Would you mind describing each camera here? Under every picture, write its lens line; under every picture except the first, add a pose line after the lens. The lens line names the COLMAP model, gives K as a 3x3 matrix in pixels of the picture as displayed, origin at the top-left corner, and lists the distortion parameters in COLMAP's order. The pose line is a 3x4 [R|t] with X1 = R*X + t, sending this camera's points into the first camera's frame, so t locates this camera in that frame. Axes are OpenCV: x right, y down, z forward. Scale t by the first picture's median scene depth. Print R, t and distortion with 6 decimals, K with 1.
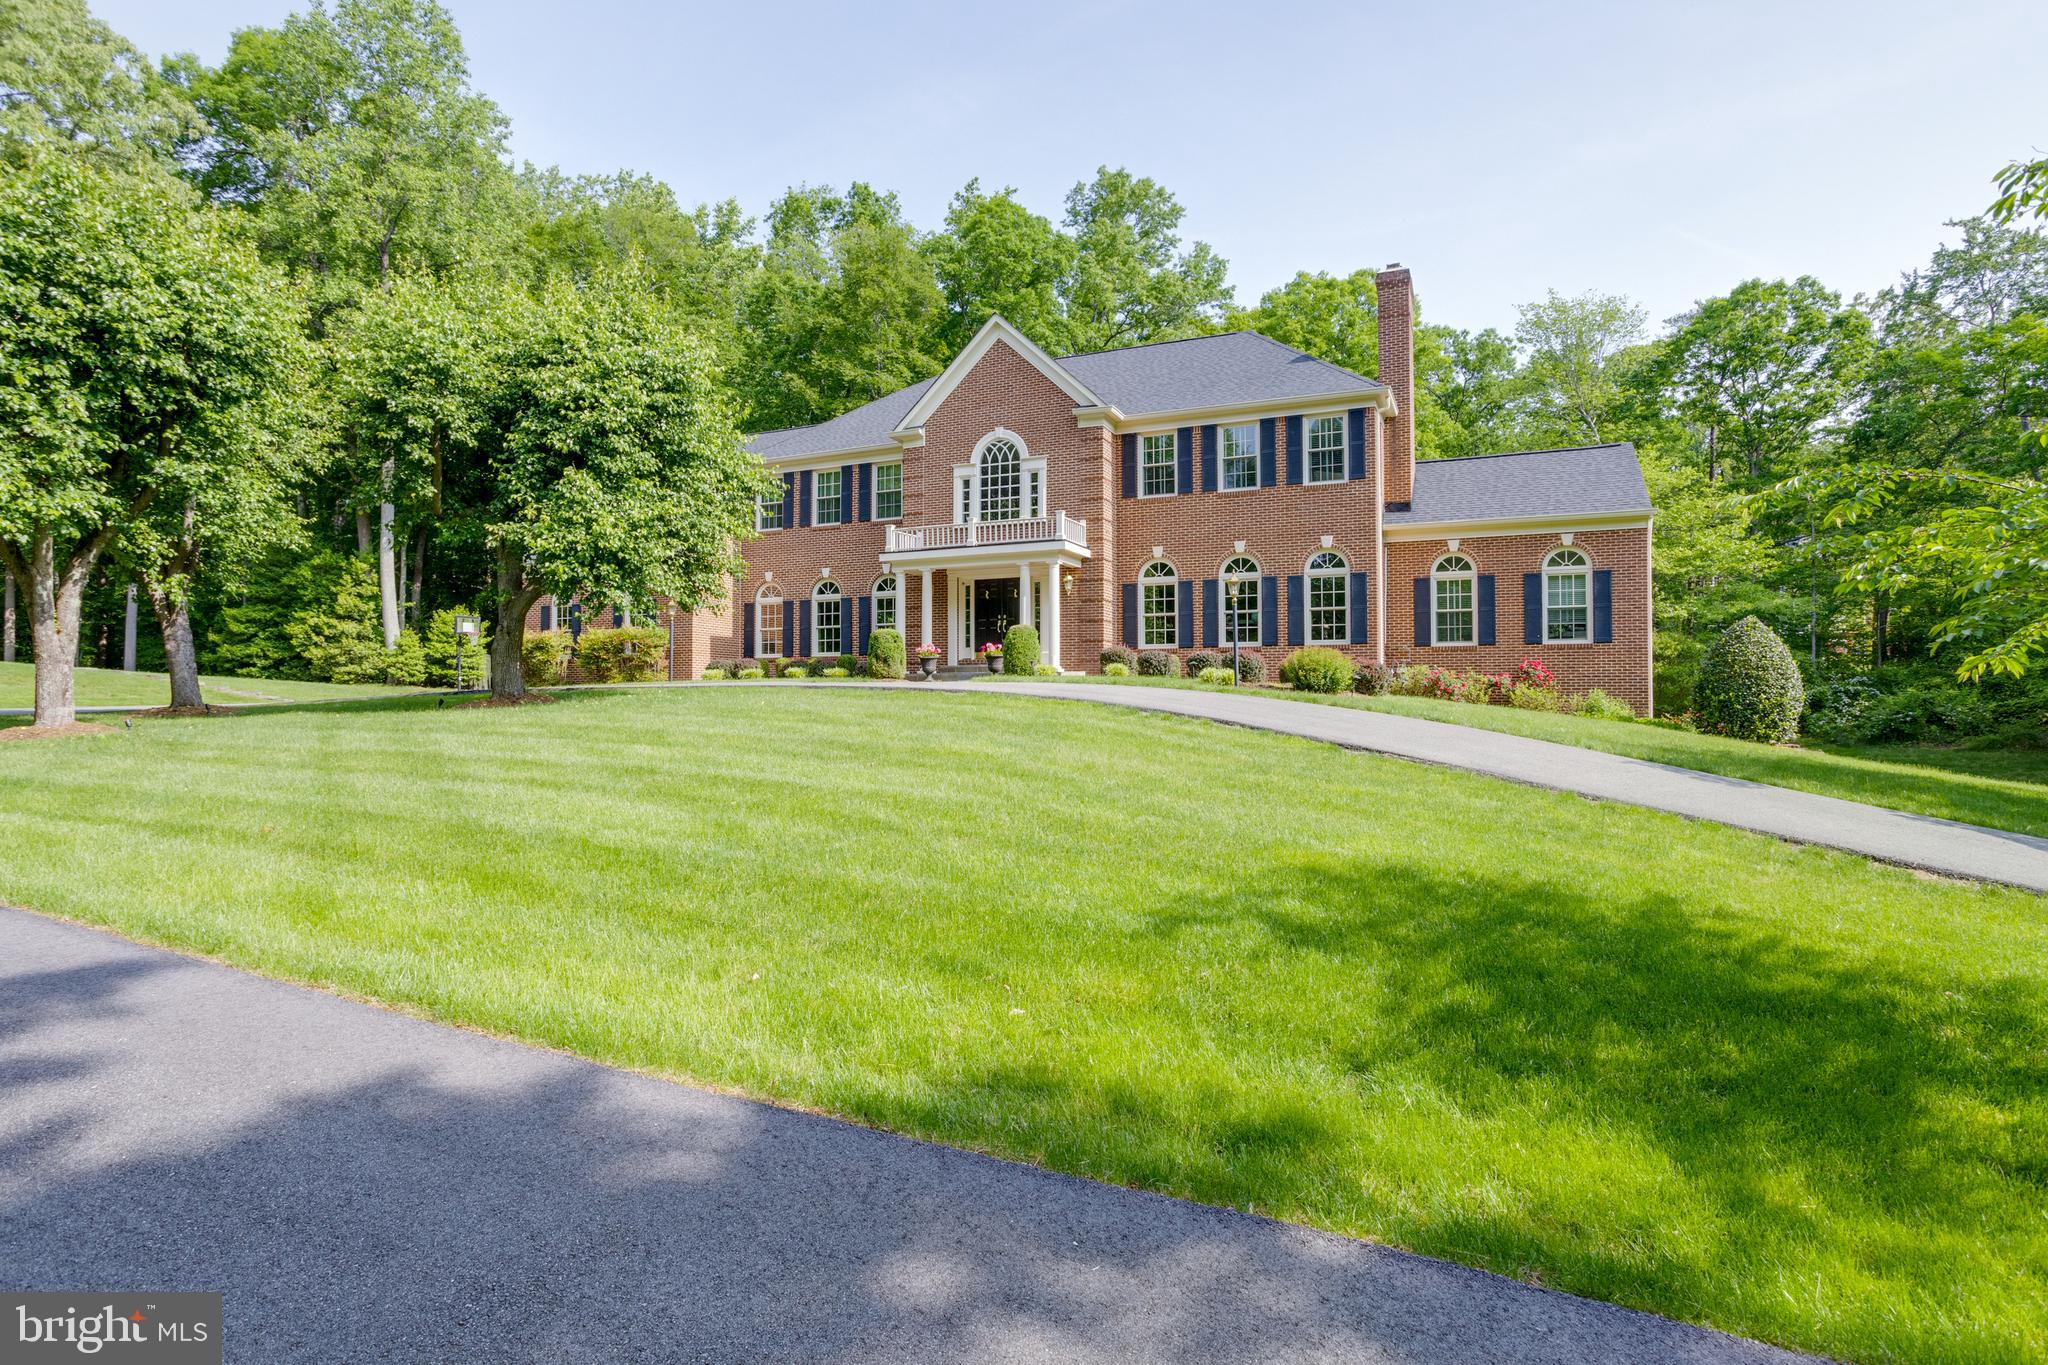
lens RADIAL K [[1045.8, 0, 1013.3], [0, 1045.8, 687.9], [0, 0, 1]] dist [-0.030271, 0.002508]
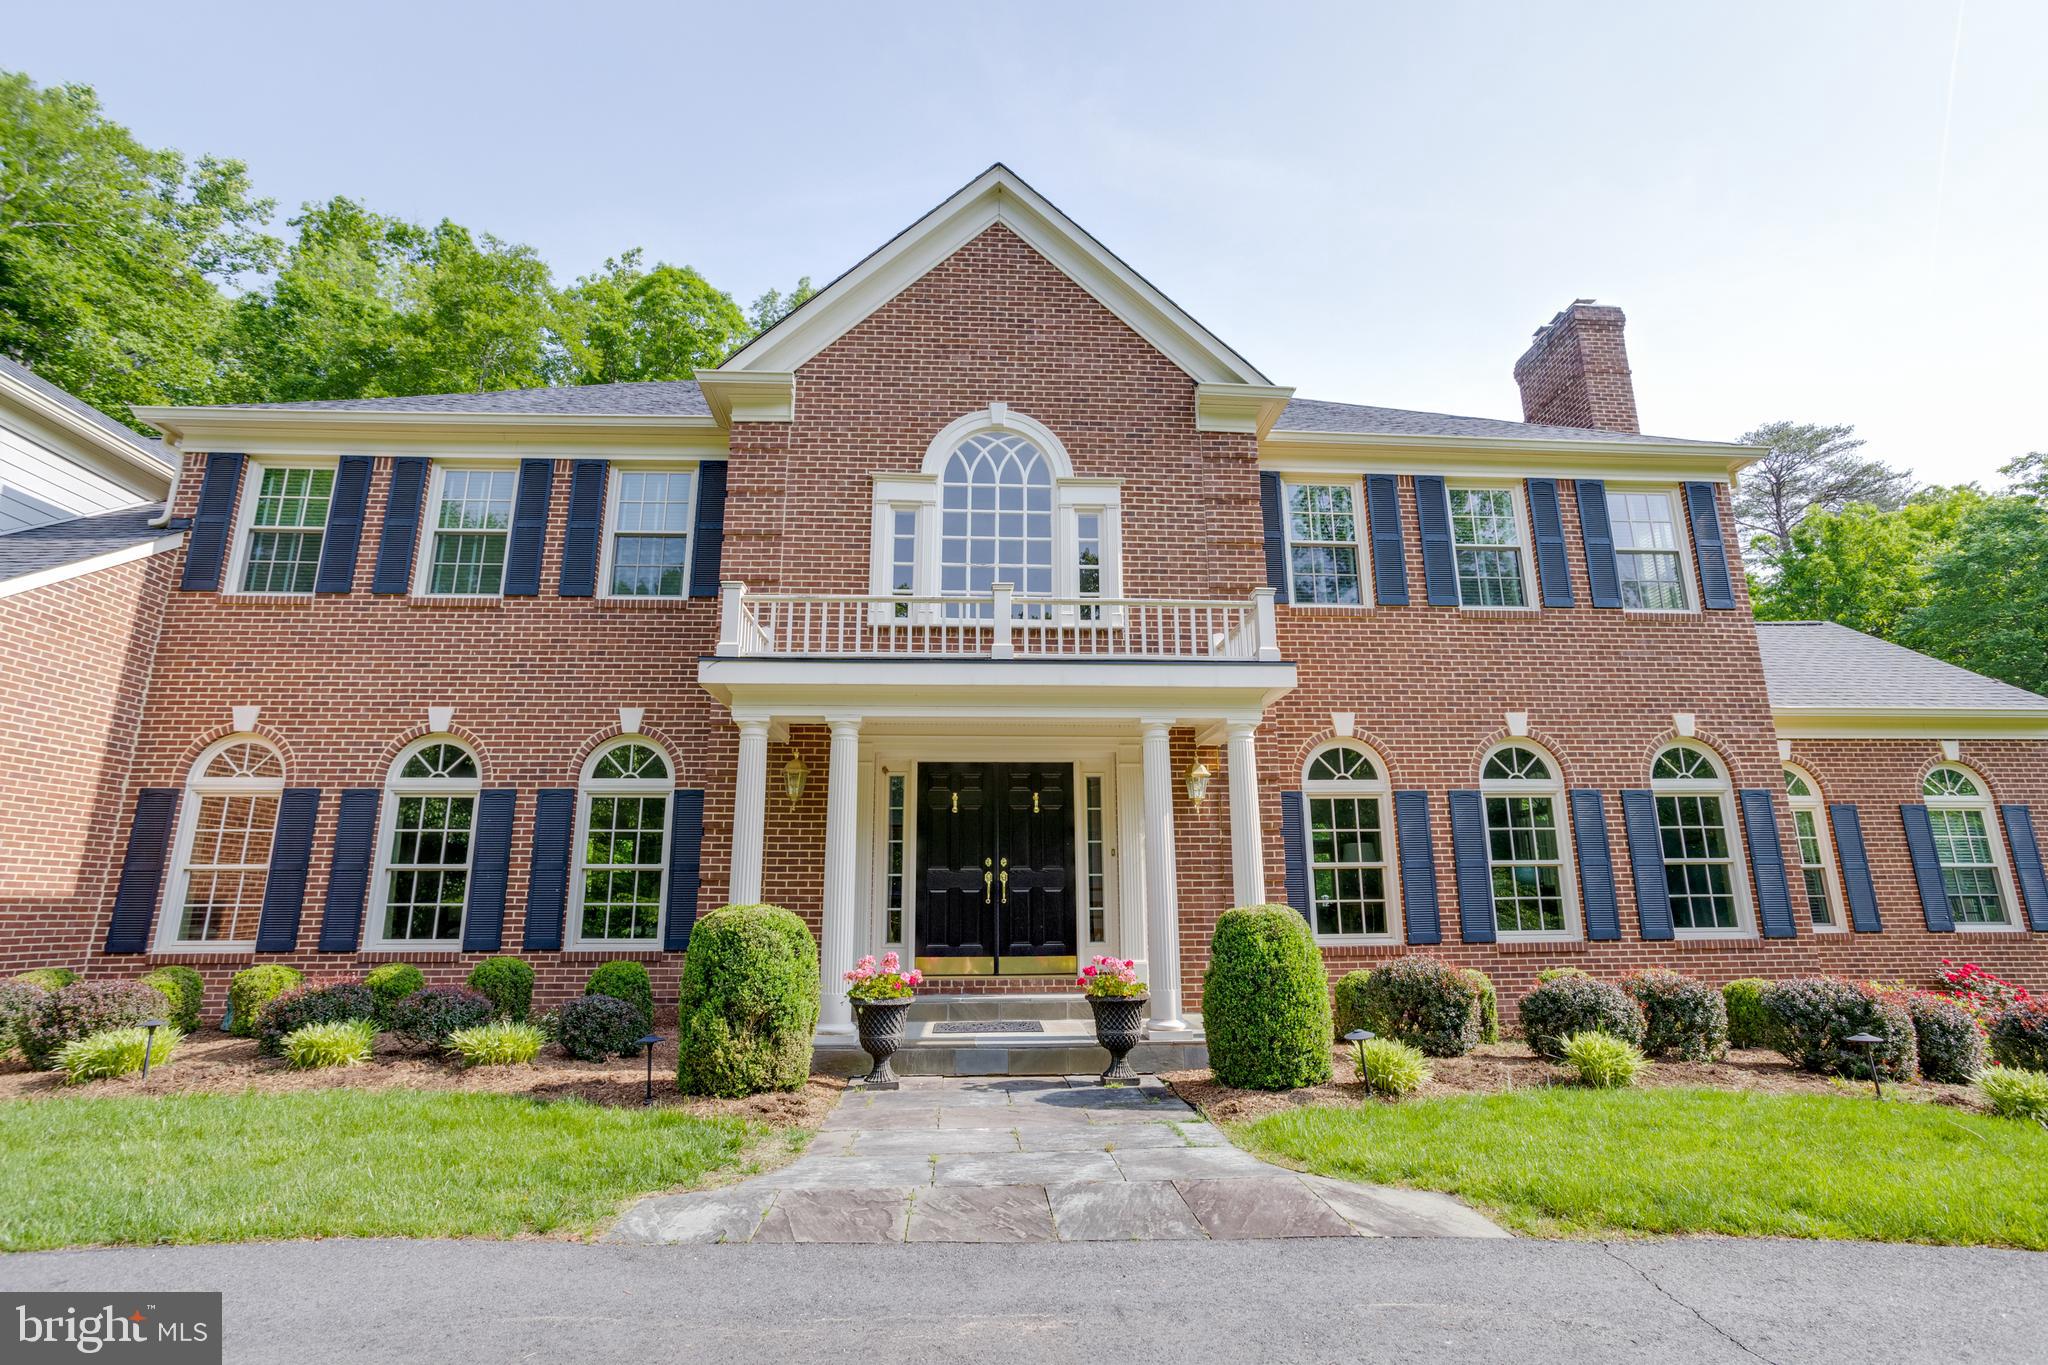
lens RADIAL K [[996.0, 0, 1028.1], [0, 996.0, 675.4], [0, 0, 1]] dist [-0.037851, 0.025291]
pose [[0.885212, 0.103446, 0.453541, -0.171714], [-0.000447, 0.975150, -0.221544, -0.053231], [-0.465189, 0.195911, 0.863261, 0.662604]]
